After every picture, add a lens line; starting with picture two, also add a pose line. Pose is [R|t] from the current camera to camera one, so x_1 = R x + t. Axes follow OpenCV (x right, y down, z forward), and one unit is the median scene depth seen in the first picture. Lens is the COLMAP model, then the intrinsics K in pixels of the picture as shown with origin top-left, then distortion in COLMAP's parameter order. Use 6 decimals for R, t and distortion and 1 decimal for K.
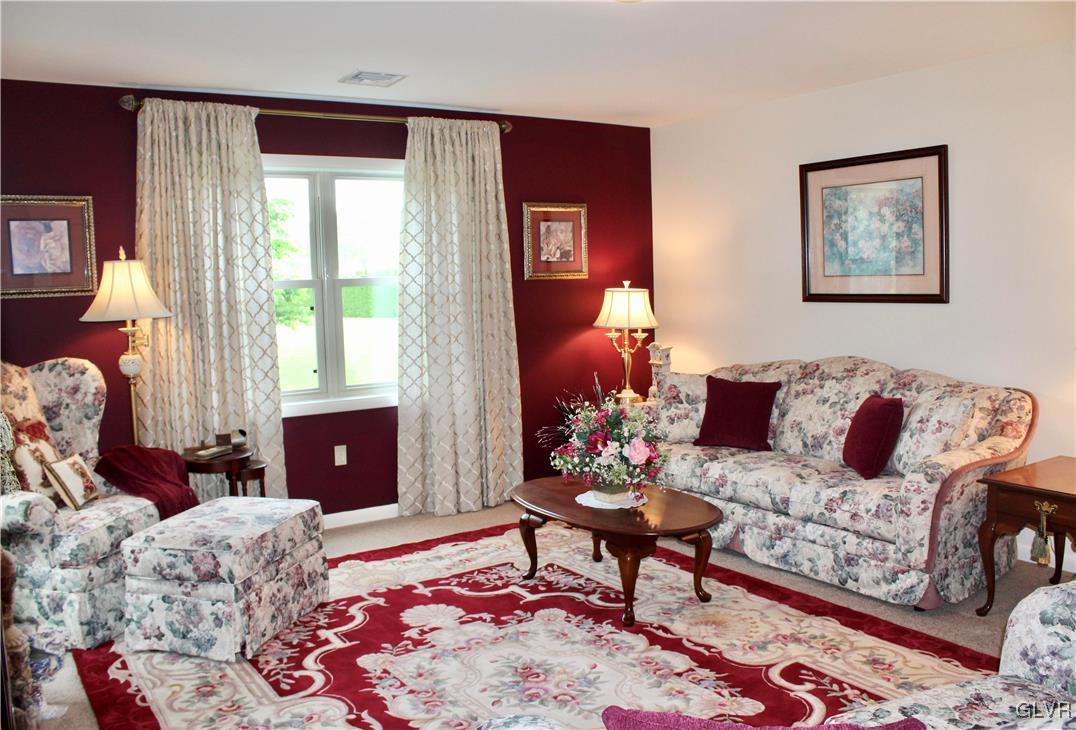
lens RADIAL K [[955.4, 0, 548.2], [0, 955.4, 356.9], [0, 0, 1]] dist [-0.095430, 0.064301]
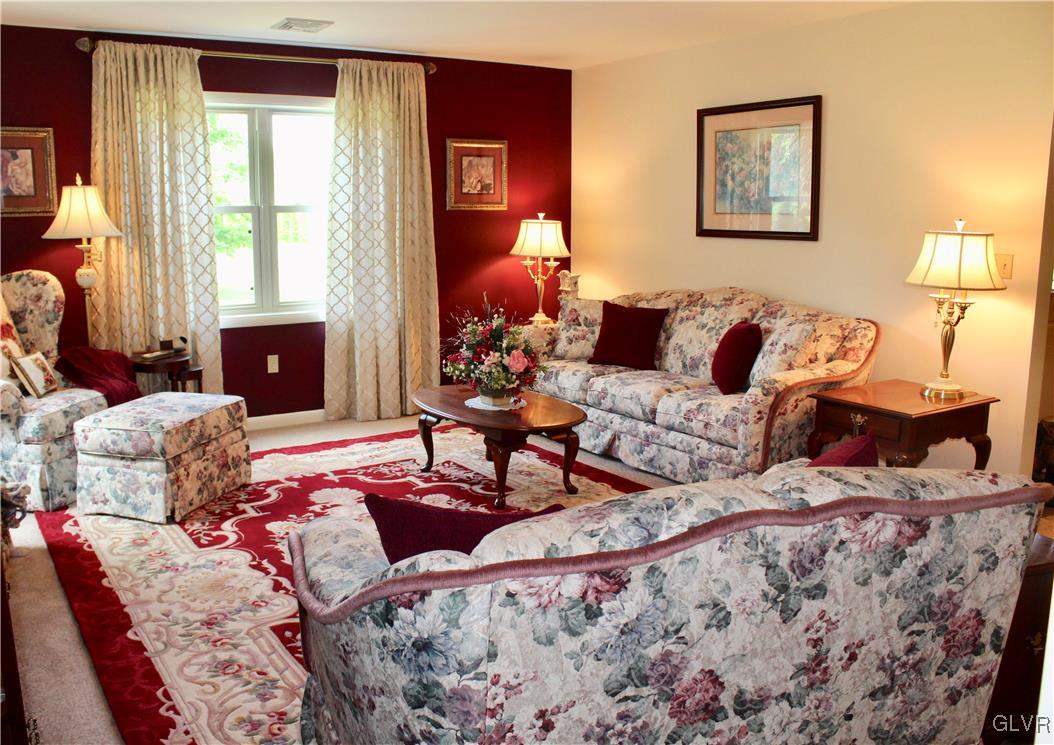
lens RADIAL K [[1019.6, 0, 519.5], [0, 1019.6, 367.7], [0, 0, 1]] dist [-0.076468, 0.000000]
pose [[0.999162, 0.028624, -0.029270, 0.124537], [-0.026406, 0.996942, 0.073552, 0.014182], [0.031286, -0.072718, 0.996862, -0.215181]]
